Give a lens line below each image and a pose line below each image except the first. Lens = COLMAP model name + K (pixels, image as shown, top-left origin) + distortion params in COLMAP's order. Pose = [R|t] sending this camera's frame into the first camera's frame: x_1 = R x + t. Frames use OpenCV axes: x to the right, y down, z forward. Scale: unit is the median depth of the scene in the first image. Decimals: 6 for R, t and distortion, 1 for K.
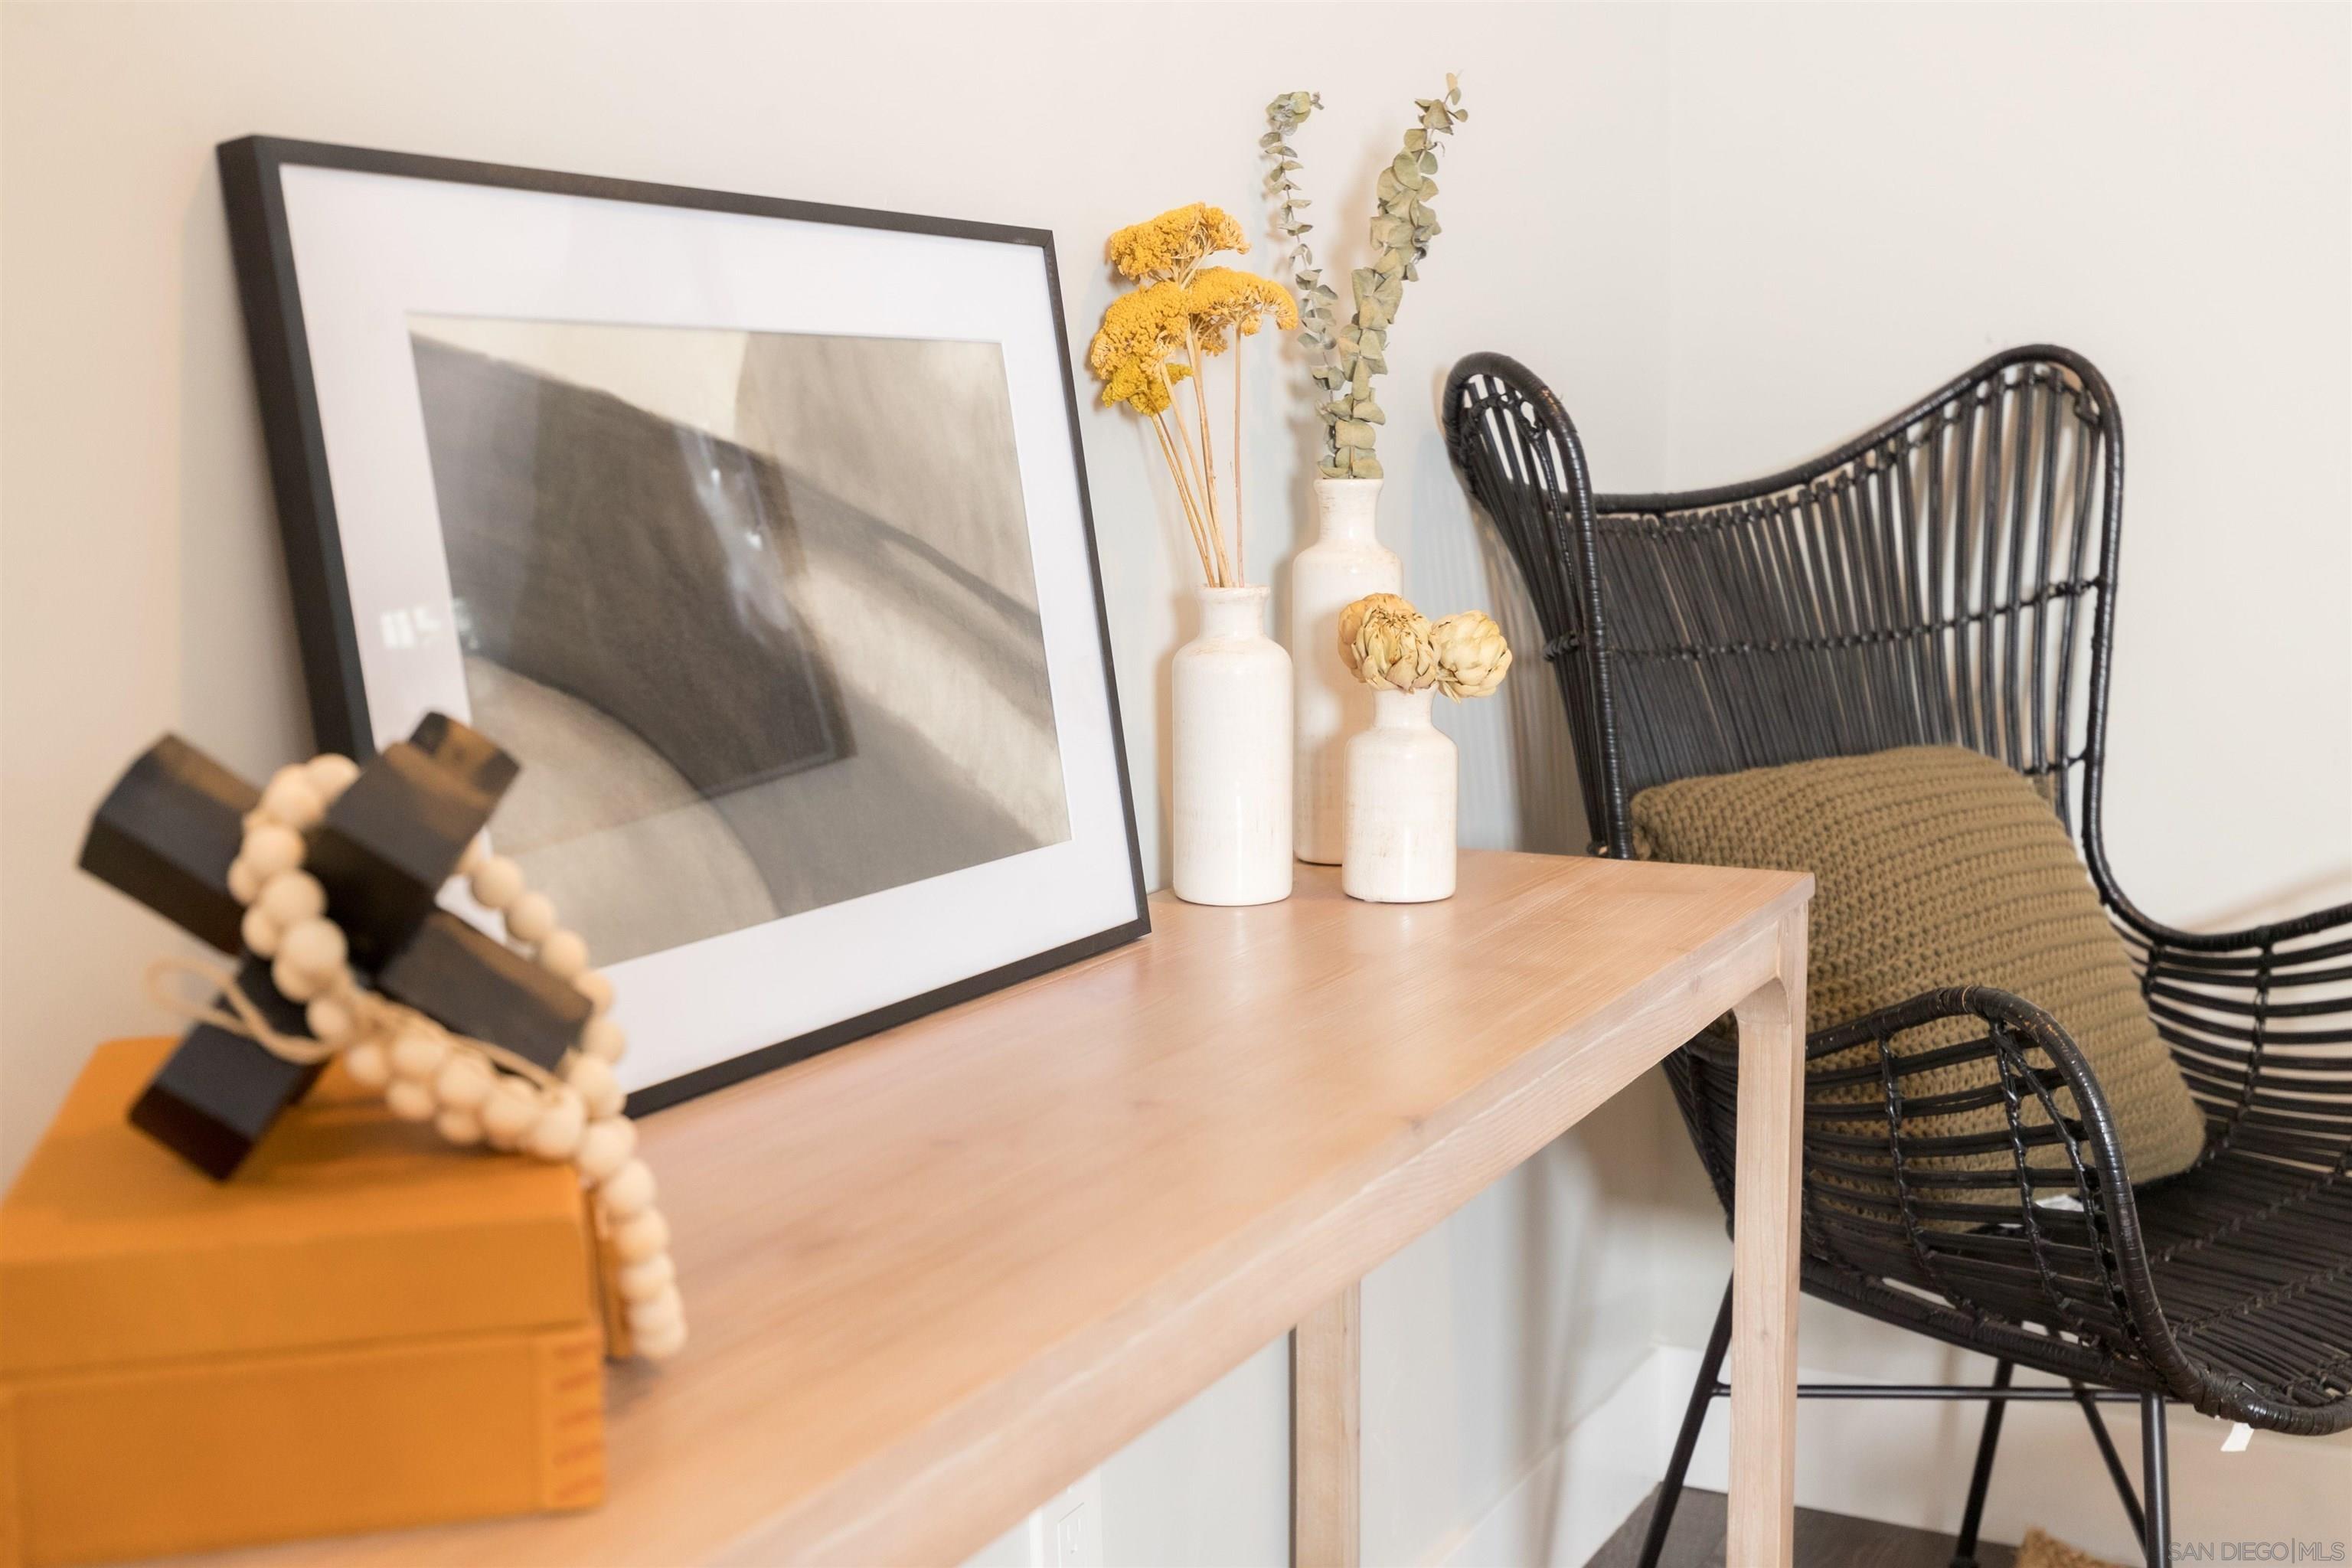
lens RADIAL K [[2577.7, 0, 1180.4], [0, 2577.7, 783.7], [0, 0, 1]] dist [0.022288, 0.000000]
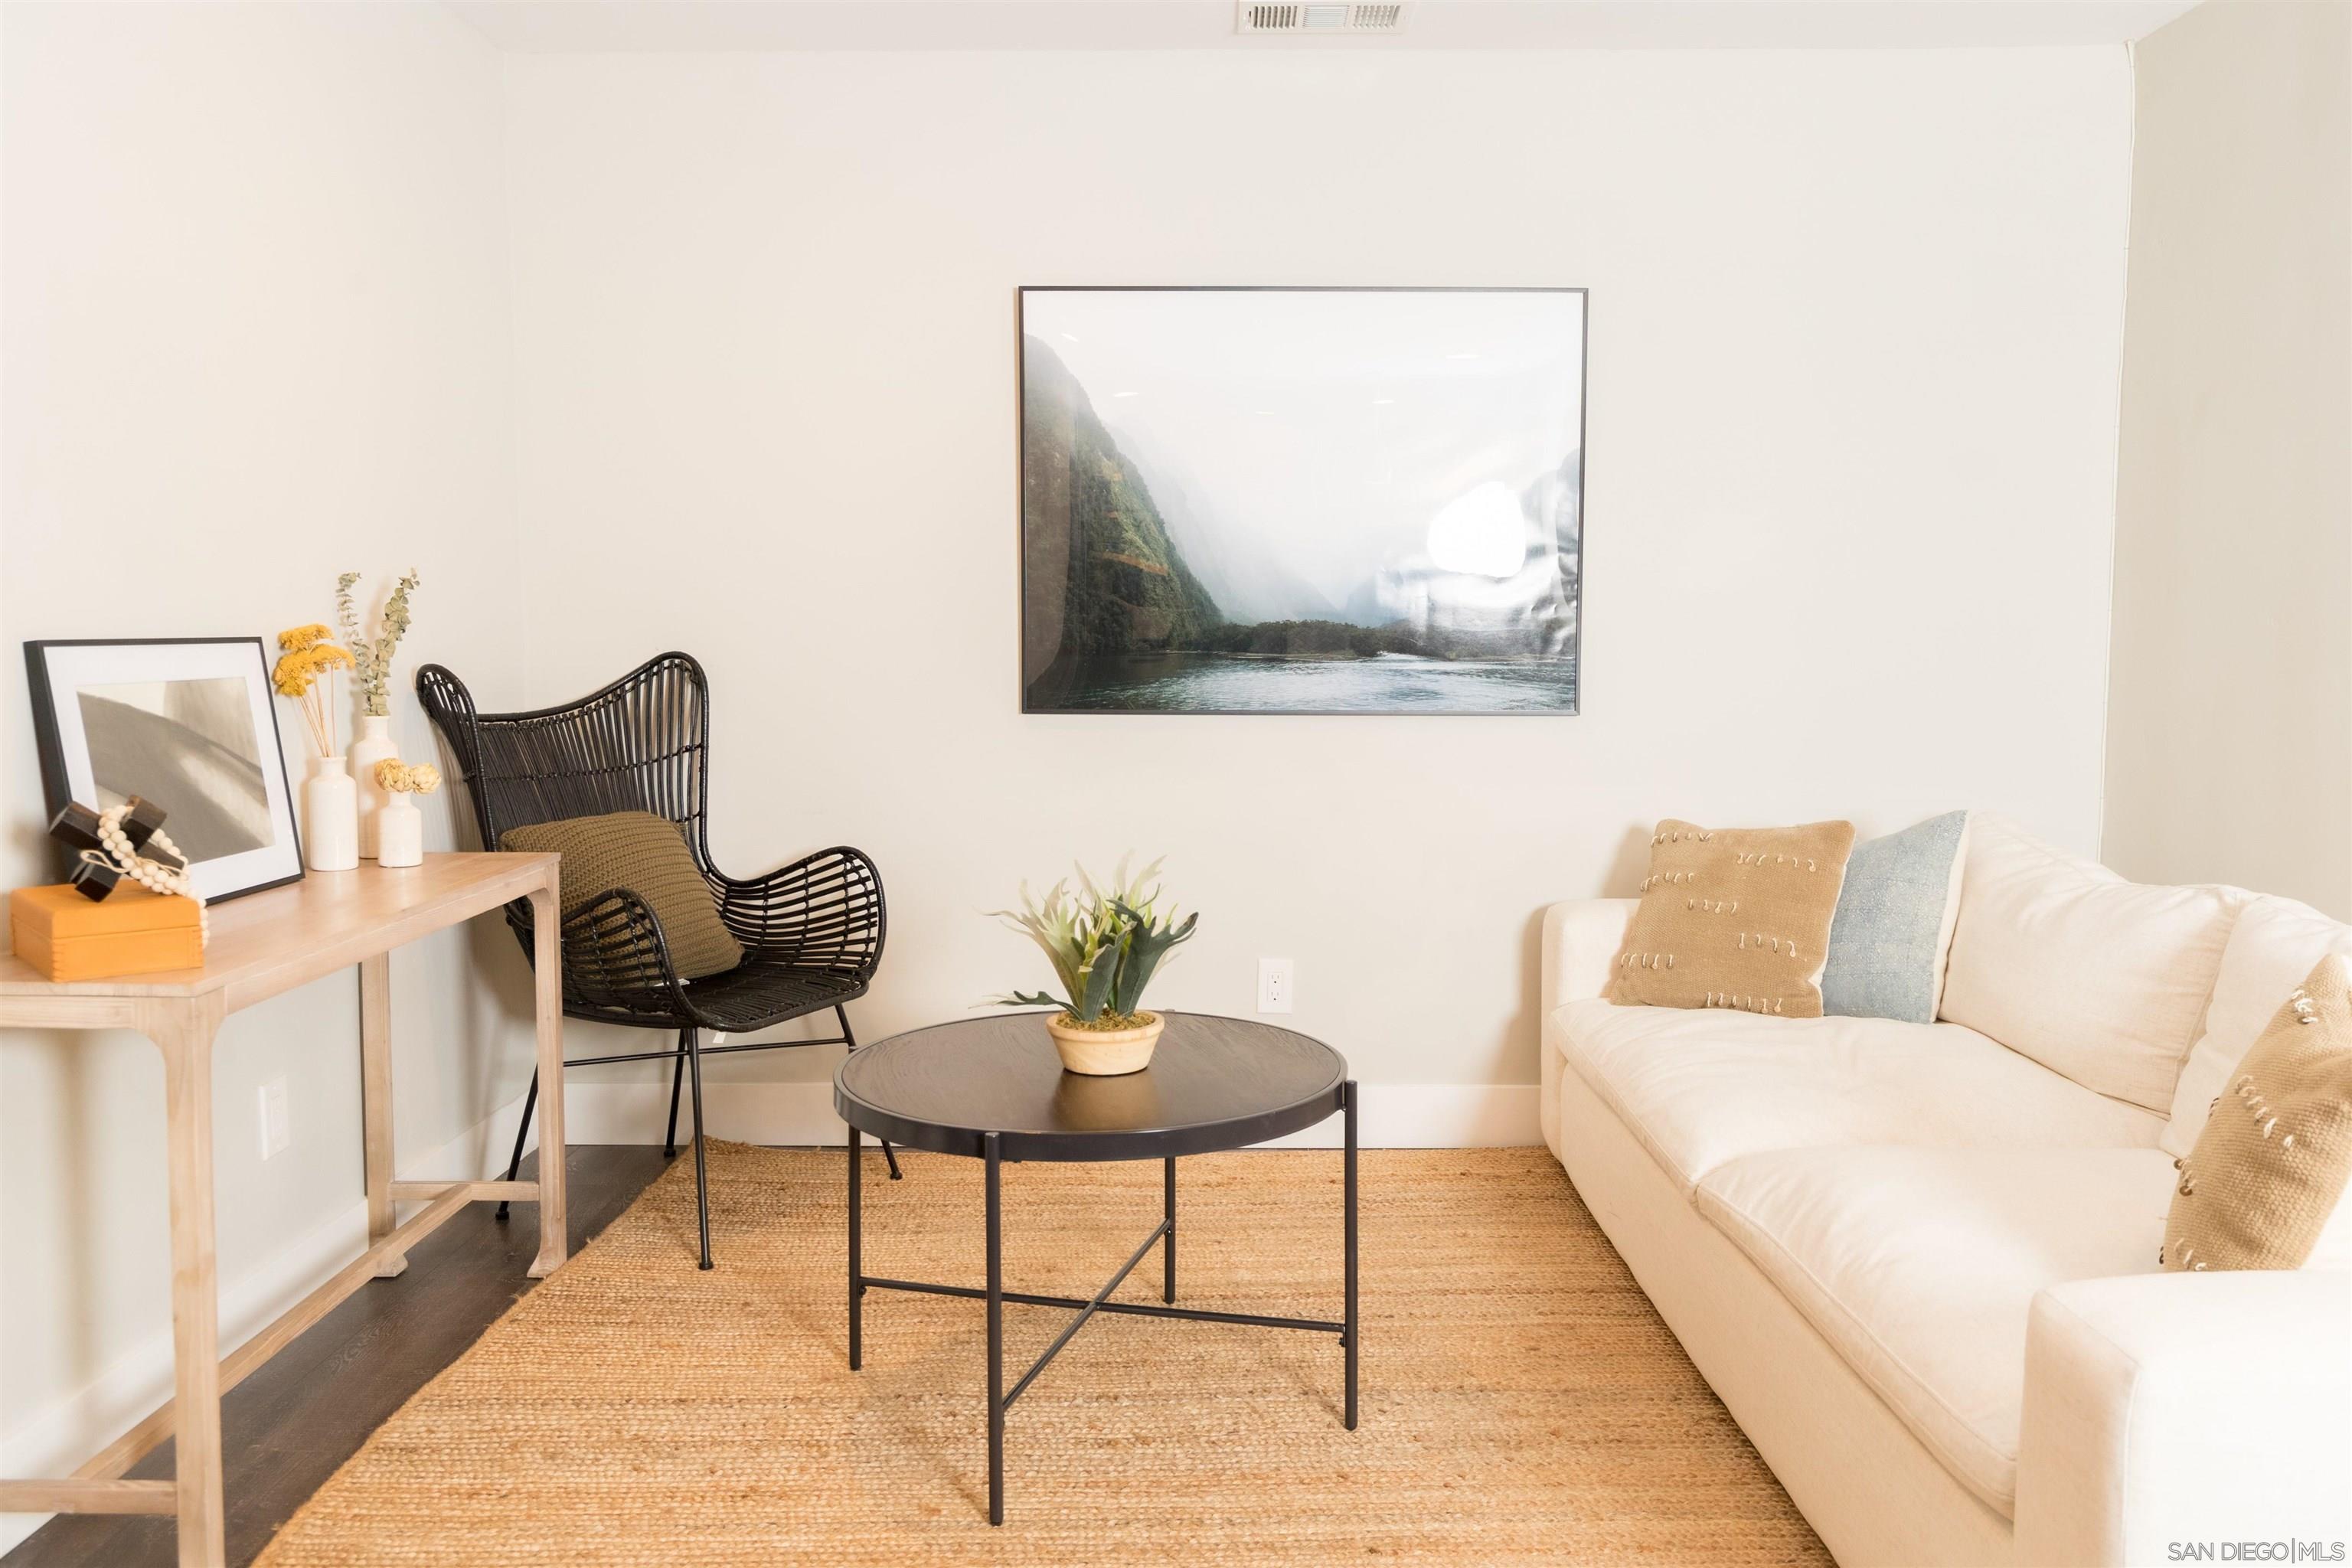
lens RADIAL K [[1934.1, 0, 1249.4], [0, 1934.1, 756.1], [0, 0, 1]] dist [0.013415, 0.005440]
pose [[0.883058, -0.022726, 0.468714, -0.083532], [0.052965, 0.997271, -0.051433, 0.080074], [-0.466266, 0.070244, 0.881852, -1.263136]]
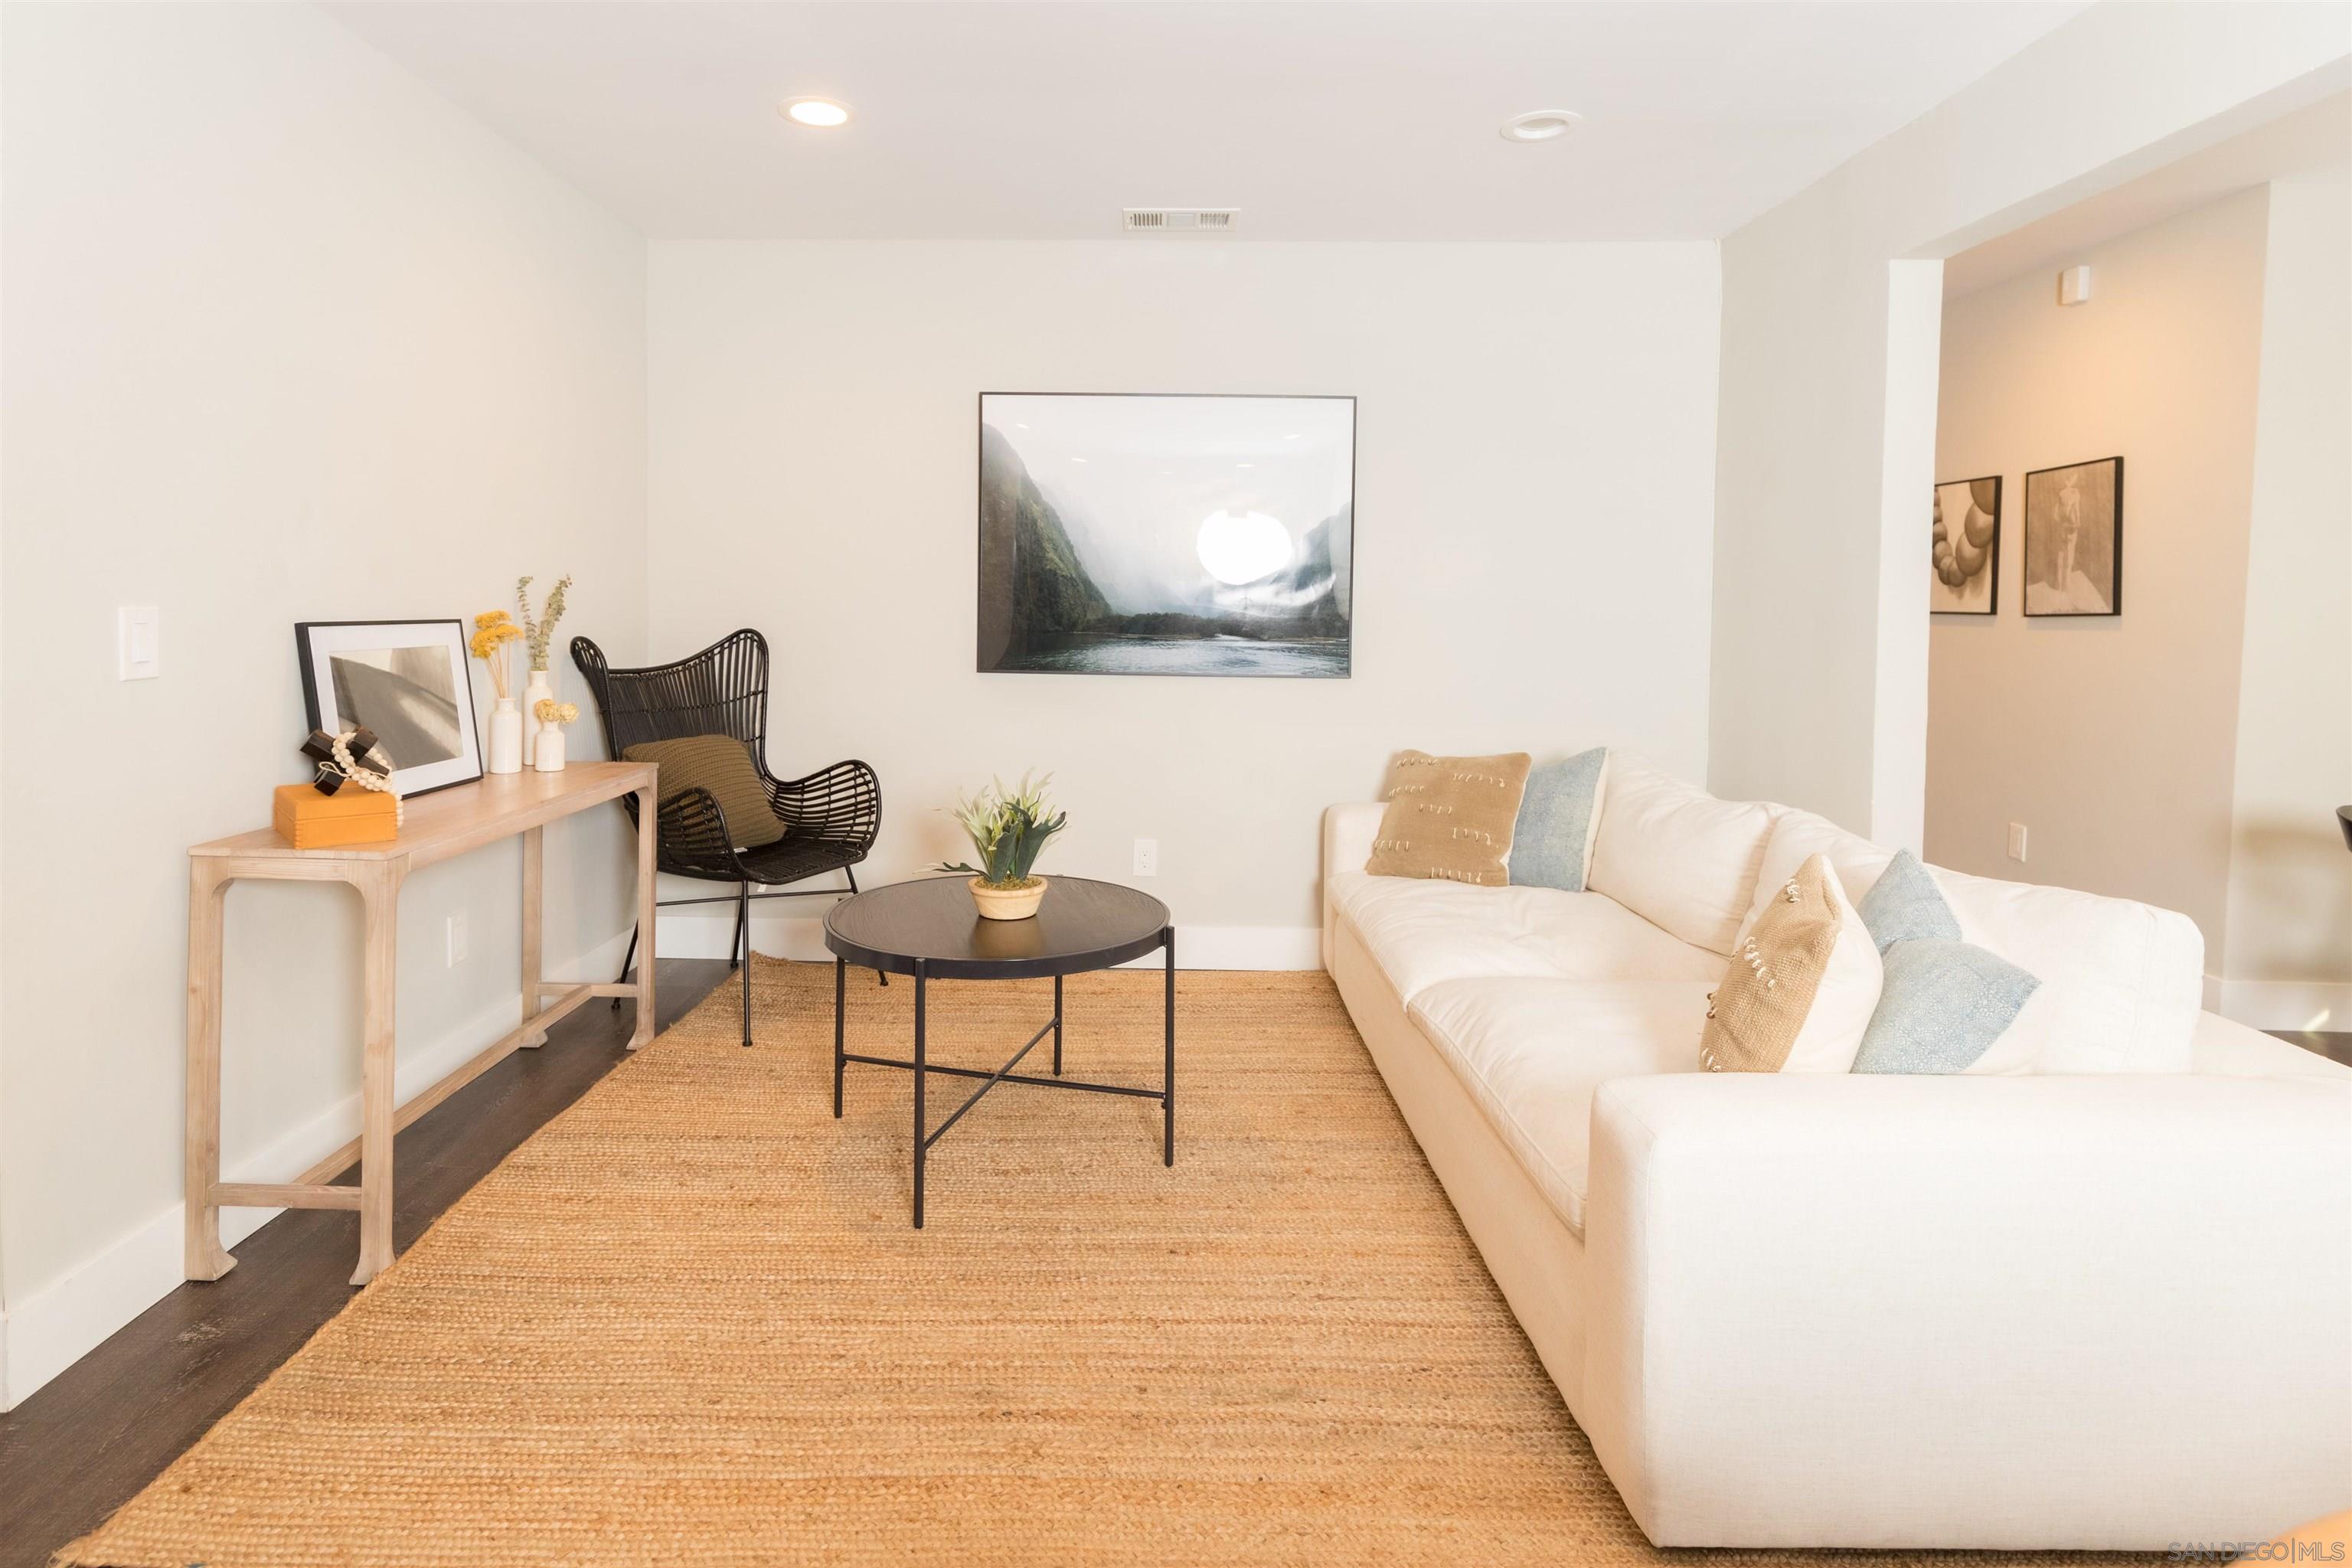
lens RADIAL K [[1304.4, 0, 1151.3], [0, 1304.4, 625.1], [0, 0, 1]] dist [0.020294, -0.000860]
pose [[0.892678, 0.013278, 0.450499, -0.005870], [0.037953, 0.993801, -0.104498, 0.066712], [-0.449094, 0.110381, 0.886640, -1.336312]]
